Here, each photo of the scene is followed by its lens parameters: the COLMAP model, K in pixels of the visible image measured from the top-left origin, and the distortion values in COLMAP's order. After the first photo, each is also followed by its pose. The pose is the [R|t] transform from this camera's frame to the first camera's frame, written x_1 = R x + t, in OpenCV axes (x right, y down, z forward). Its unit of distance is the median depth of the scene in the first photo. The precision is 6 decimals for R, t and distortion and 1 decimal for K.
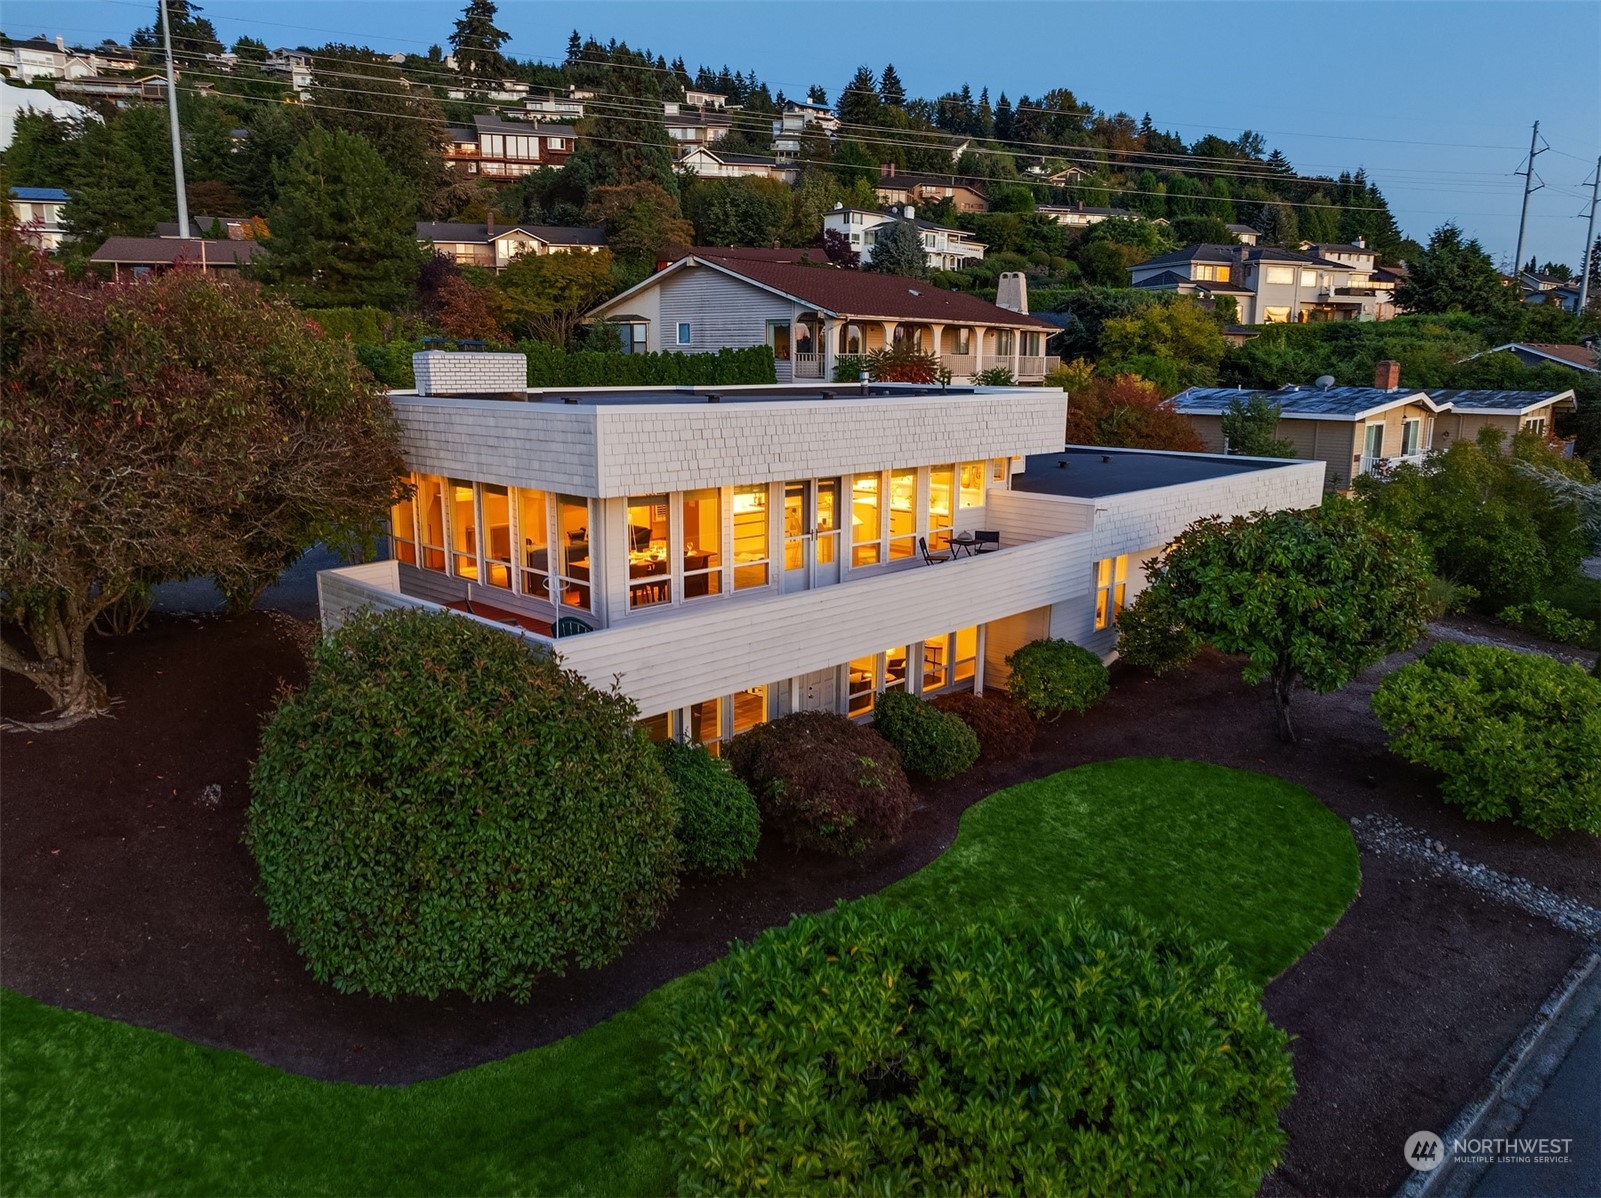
lens RADIAL K [[1136.6, 0, 796.9], [0, 1136.6, 612.8], [0, 0, 1]] dist [-0.041333, 0.001697]
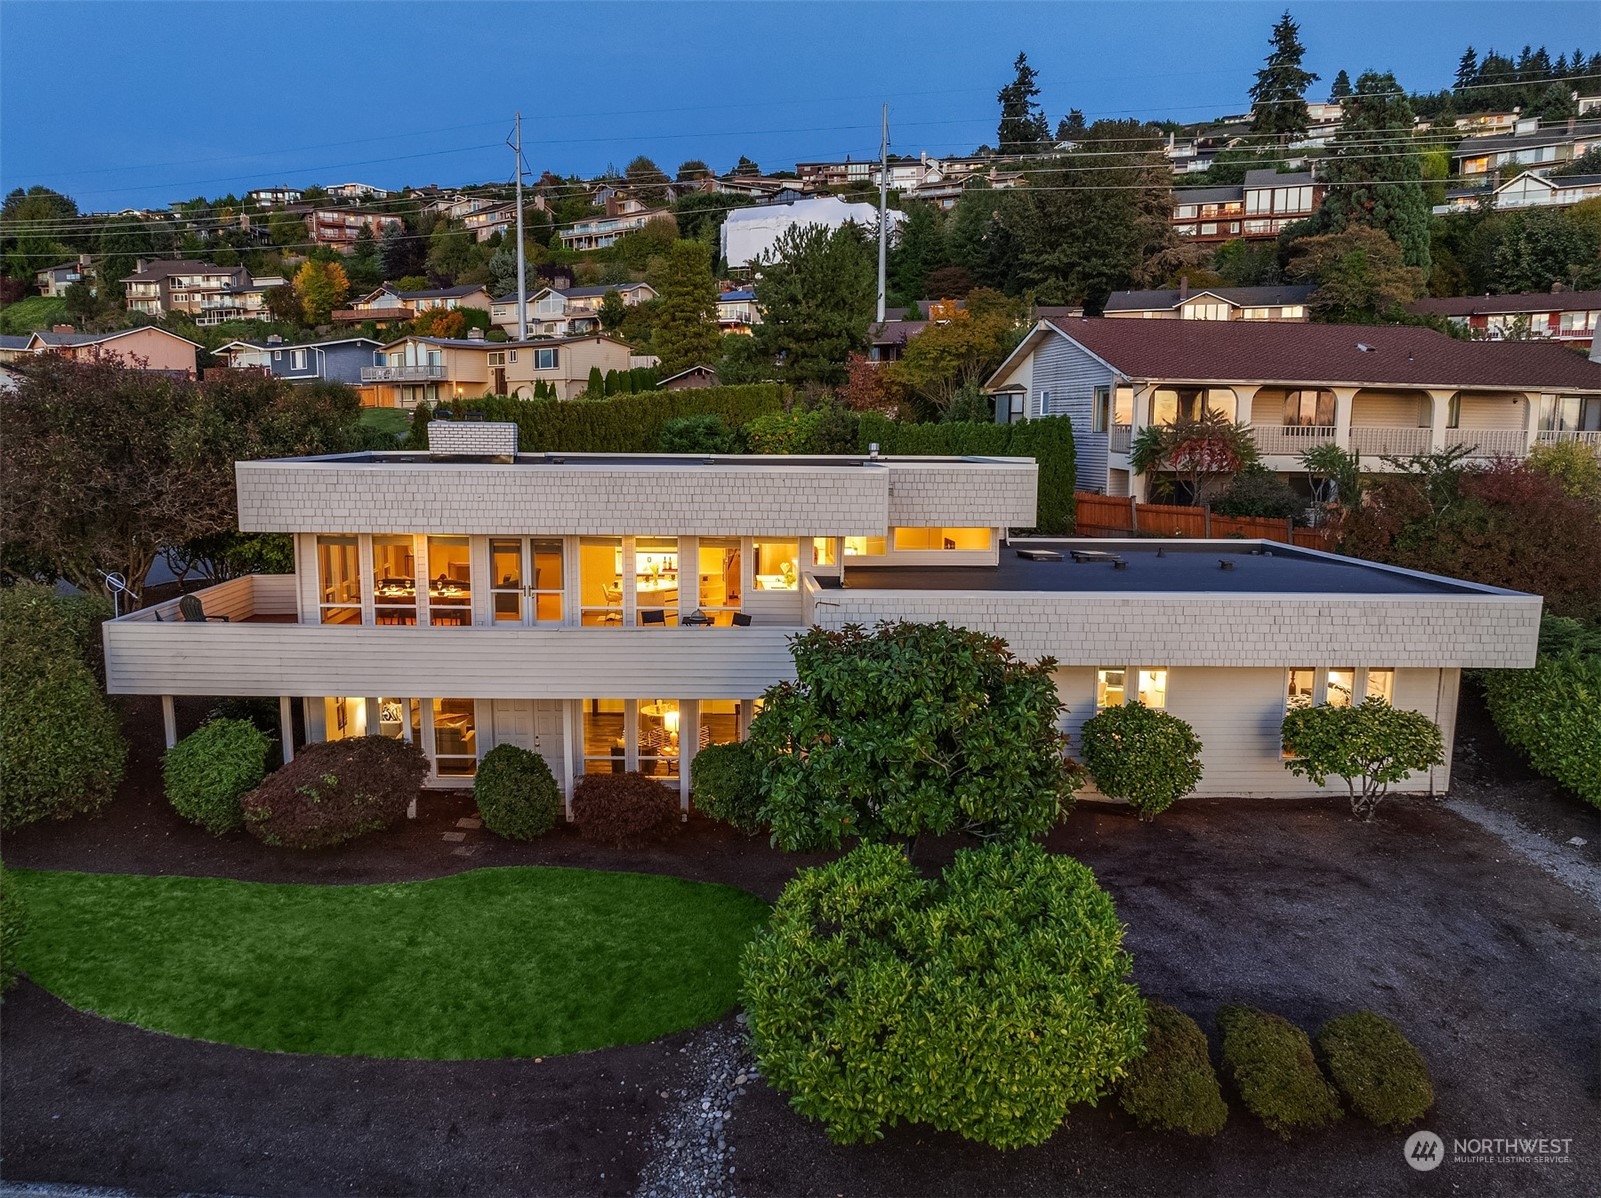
lens RADIAL K [[1209.1, 0, 751.0], [0, 1209.1, 631.5], [0, 0, 1]] dist [-0.046503, 0.022928]
pose [[0.683848, 0.121494, -0.719438, 0.221427], [-0.162845, 0.986581, 0.011819, -0.017852], [0.711220, 0.109074, 0.694456, 0.083656]]
